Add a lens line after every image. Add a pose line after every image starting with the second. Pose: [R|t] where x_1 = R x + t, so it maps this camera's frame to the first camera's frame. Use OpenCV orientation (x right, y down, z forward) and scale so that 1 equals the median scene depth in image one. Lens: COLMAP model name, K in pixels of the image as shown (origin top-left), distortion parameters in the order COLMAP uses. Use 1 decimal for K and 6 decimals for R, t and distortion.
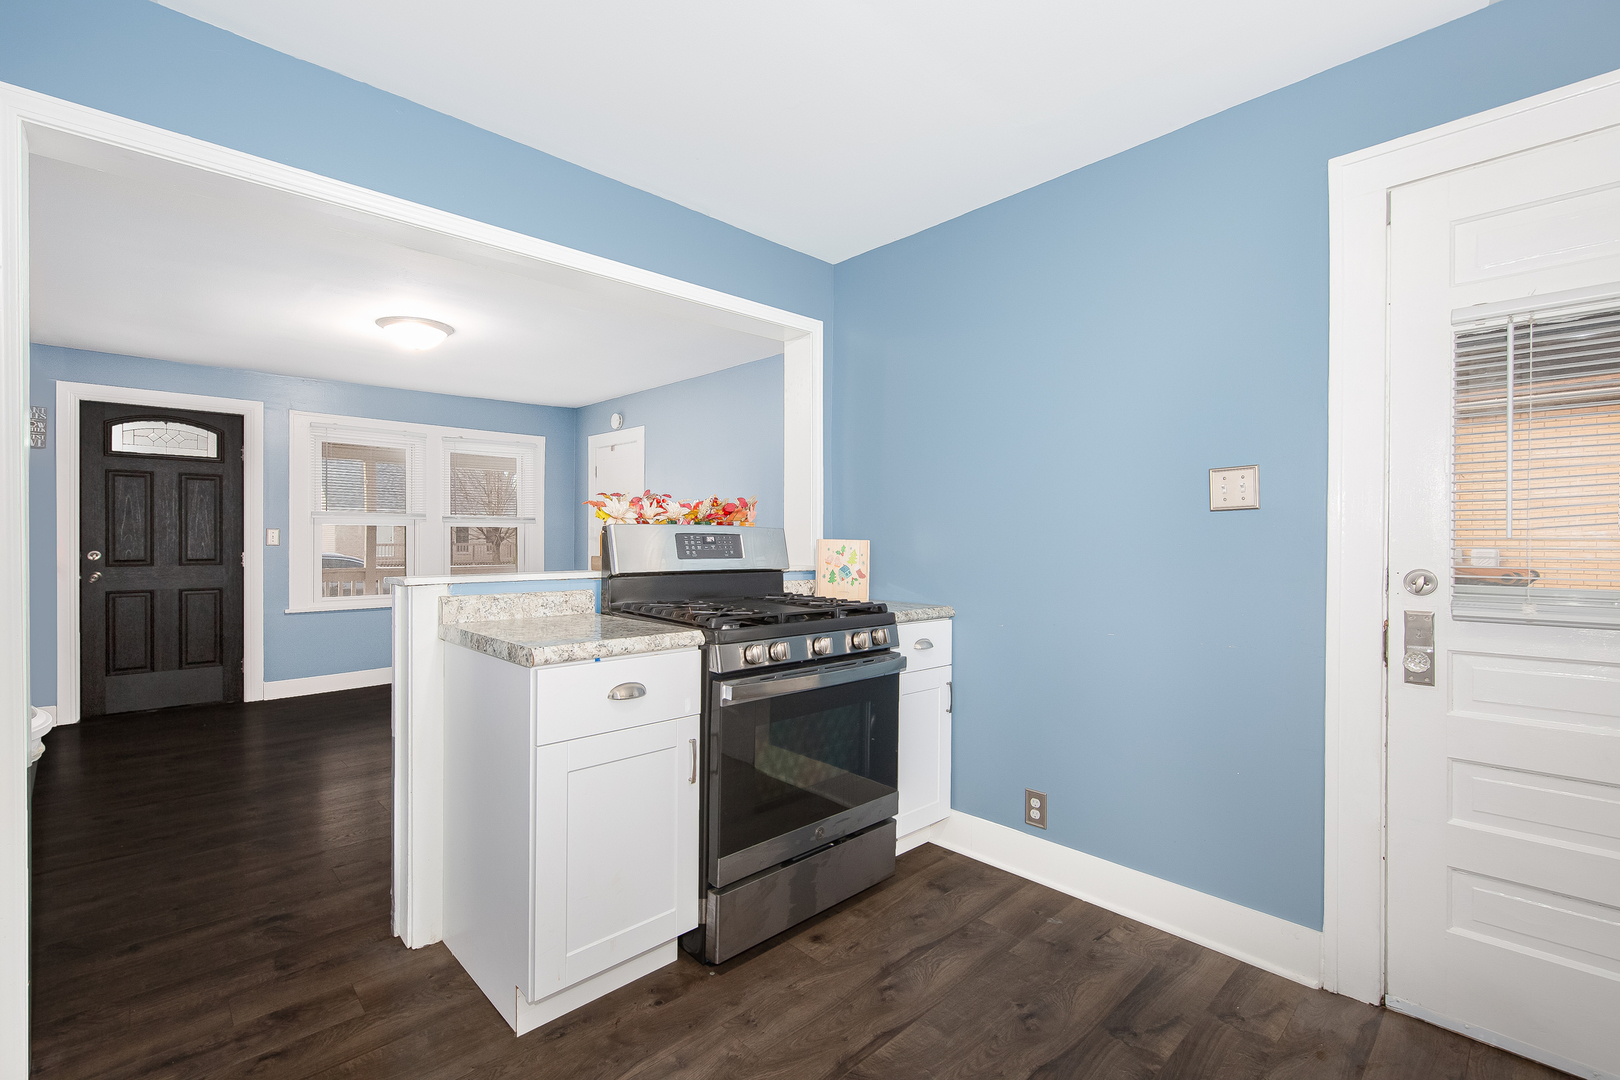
lens RADIAL K [[703.4, 0, 804.6], [0, 703.4, 545.1], [0, 0, 1]] dist [-0.003074, -0.000131]
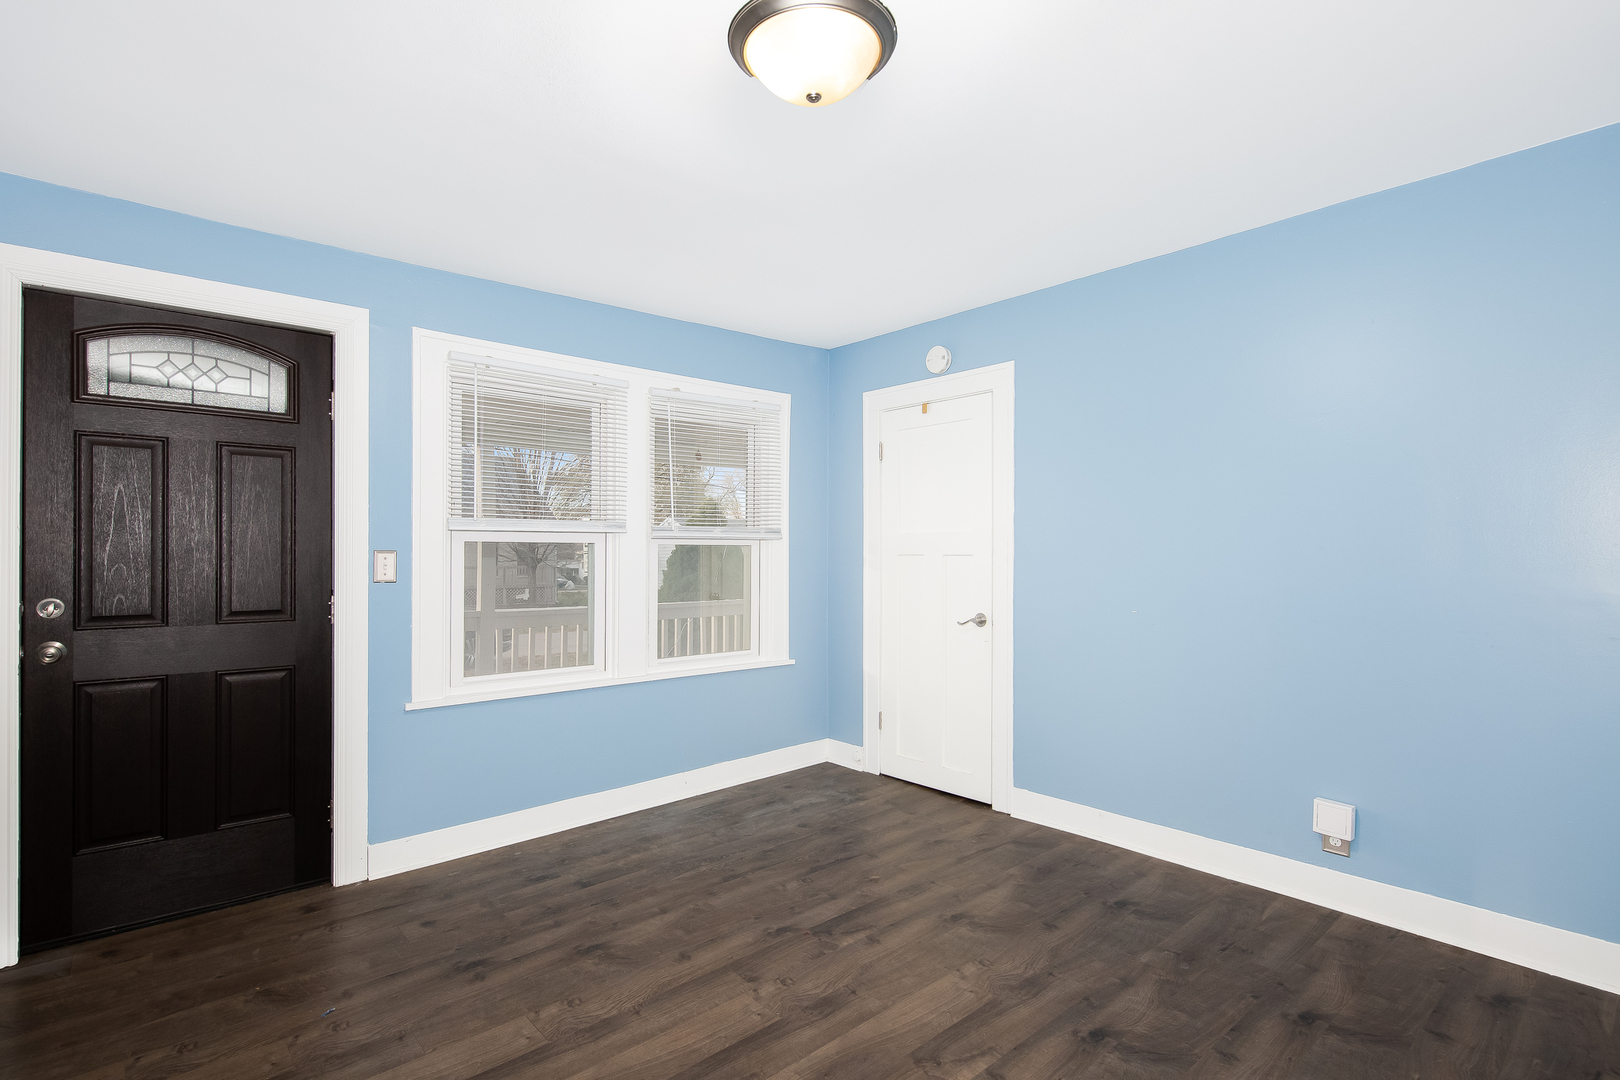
lens RADIAL K [[781.1, 0, 805.7], [0, 781.1, 554.3], [0, 0, 1]] dist [0.004105, -0.000540]
pose [[0.999533, -0.004820, -0.030174, -0.440146], [0.004492, 0.999930, -0.010928, -0.012831], [0.030225, 0.010788, 0.999485, 0.439168]]
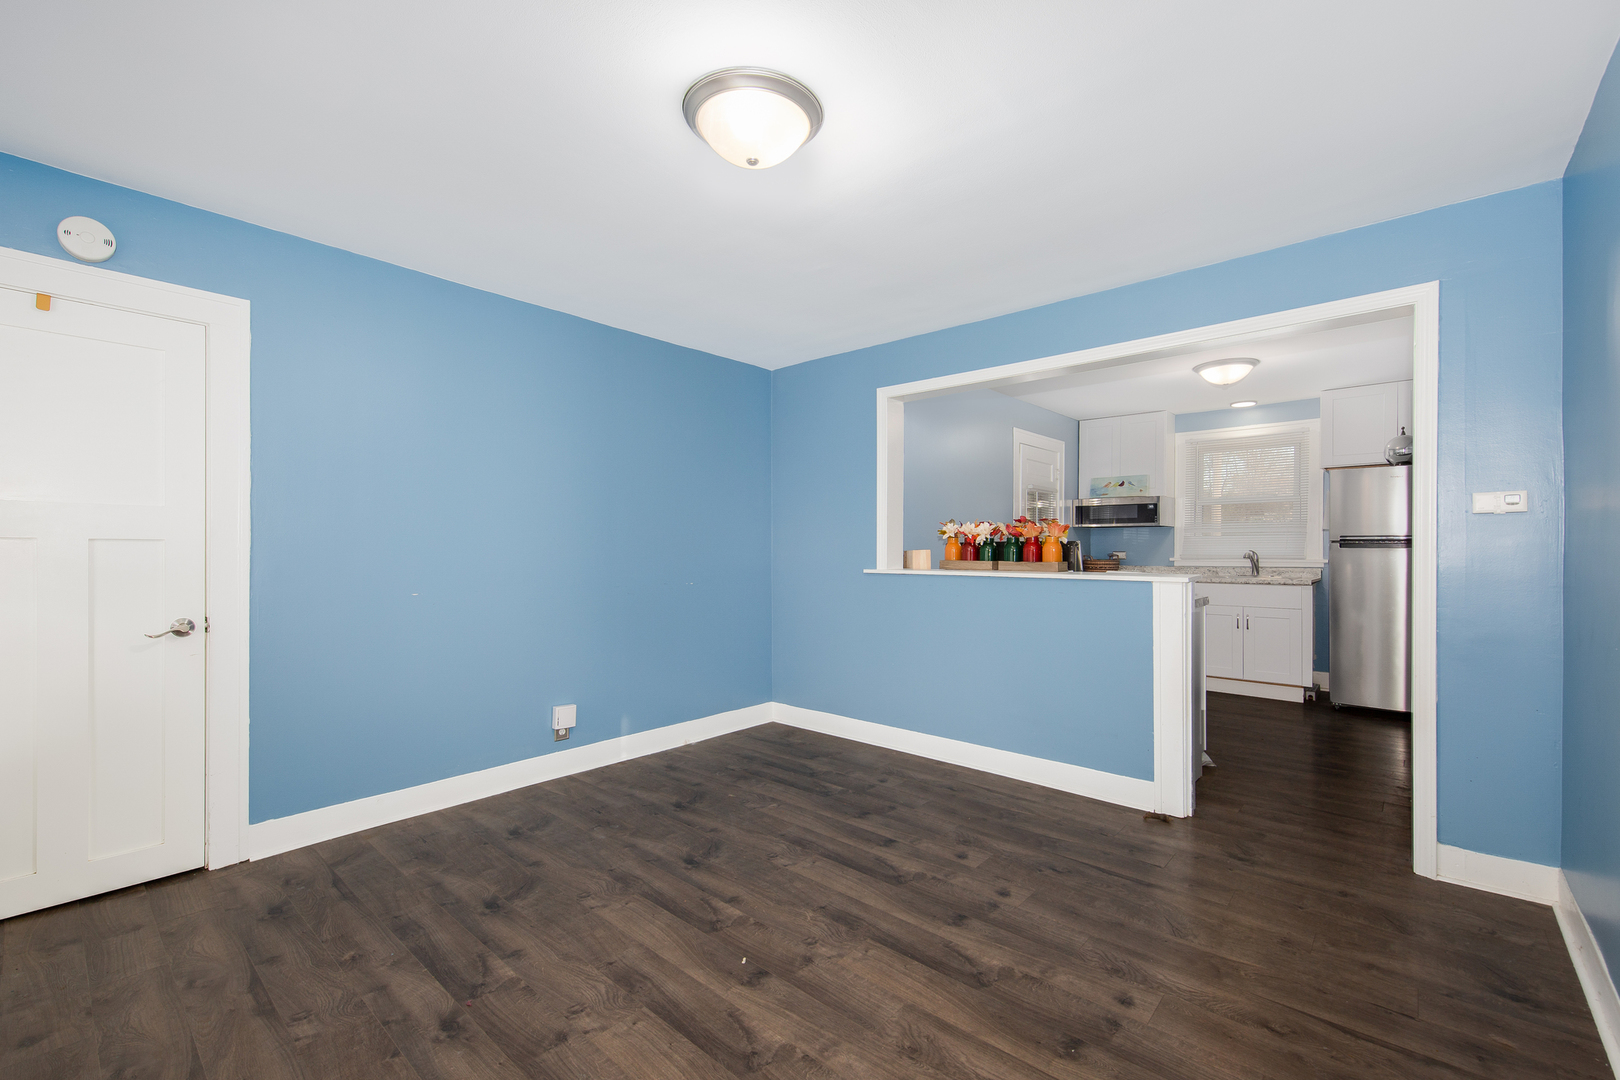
lens RADIAL K [[697.5, 0, 806.4], [0, 697.5, 533.1], [0, 0, 1]] dist [0.004000, -0.000355]
pose [[-0.107784, 0.019705, 0.993979, -0.839338], [0.006901, 0.999794, -0.019072, -0.010688], [-0.994150, 0.004804, -0.107898, 0.807378]]
